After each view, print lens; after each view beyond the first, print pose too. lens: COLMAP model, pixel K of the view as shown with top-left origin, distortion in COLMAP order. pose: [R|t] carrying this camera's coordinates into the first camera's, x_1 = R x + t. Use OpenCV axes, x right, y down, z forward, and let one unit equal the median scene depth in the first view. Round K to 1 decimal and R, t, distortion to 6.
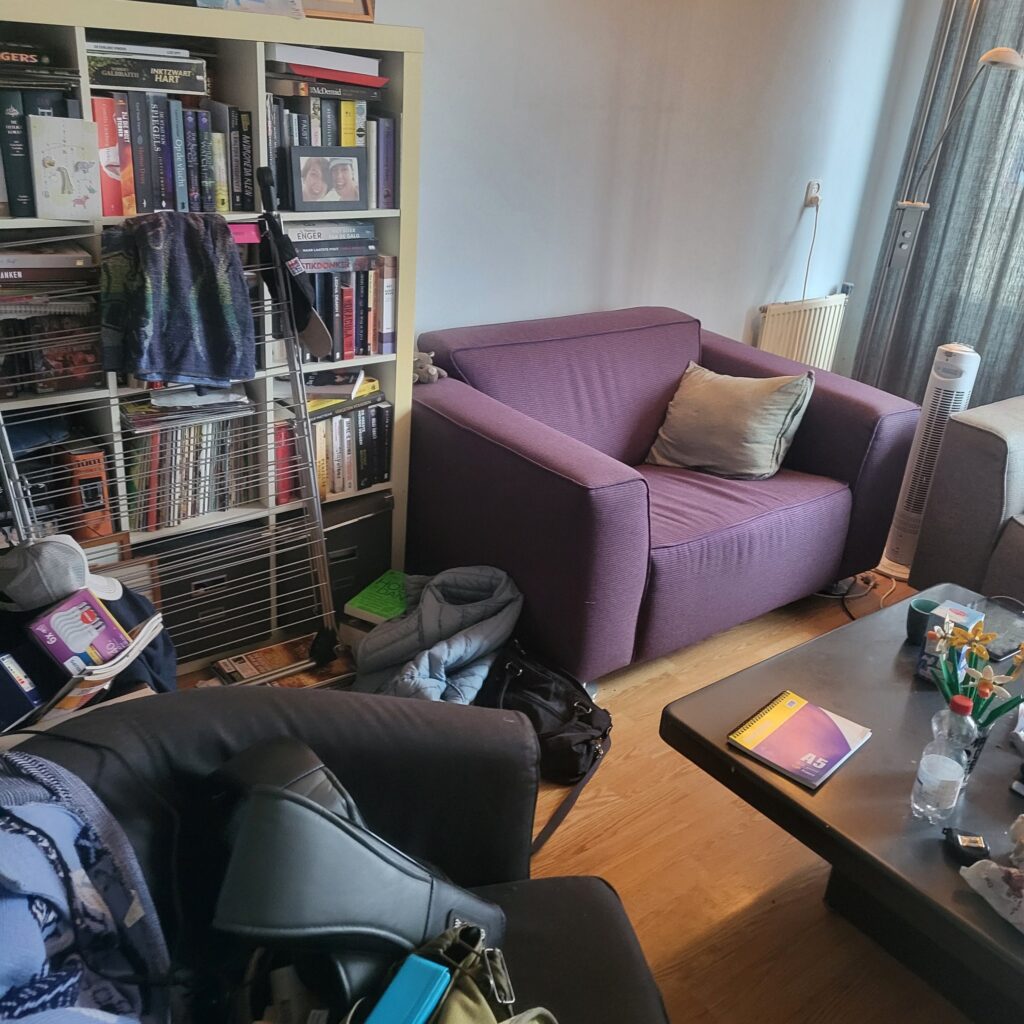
lens RADIAL K [[1049.1, 0, 512.0], [0, 1049.1, 512.0], [0, 0, 1]] dist [0.059353, -0.011295]
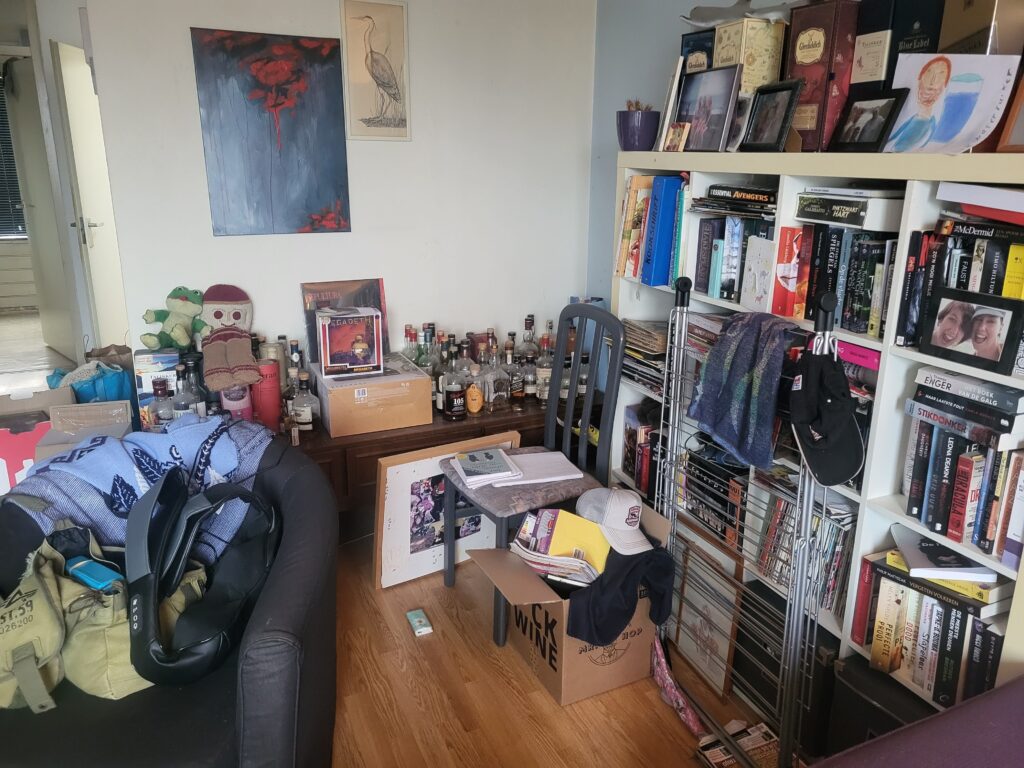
lens RADIAL K [[769.1, 0, 512.7], [0, 769.1, 364.9], [0, 0, 1]] dist [0.041233, -0.004722]
pose [[-0.221145, 0.178850, -0.958701, 0.517565], [-0.434101, 0.862231, 0.260987, -0.296505], [0.873299, 0.473889, -0.113039, 0.771574]]
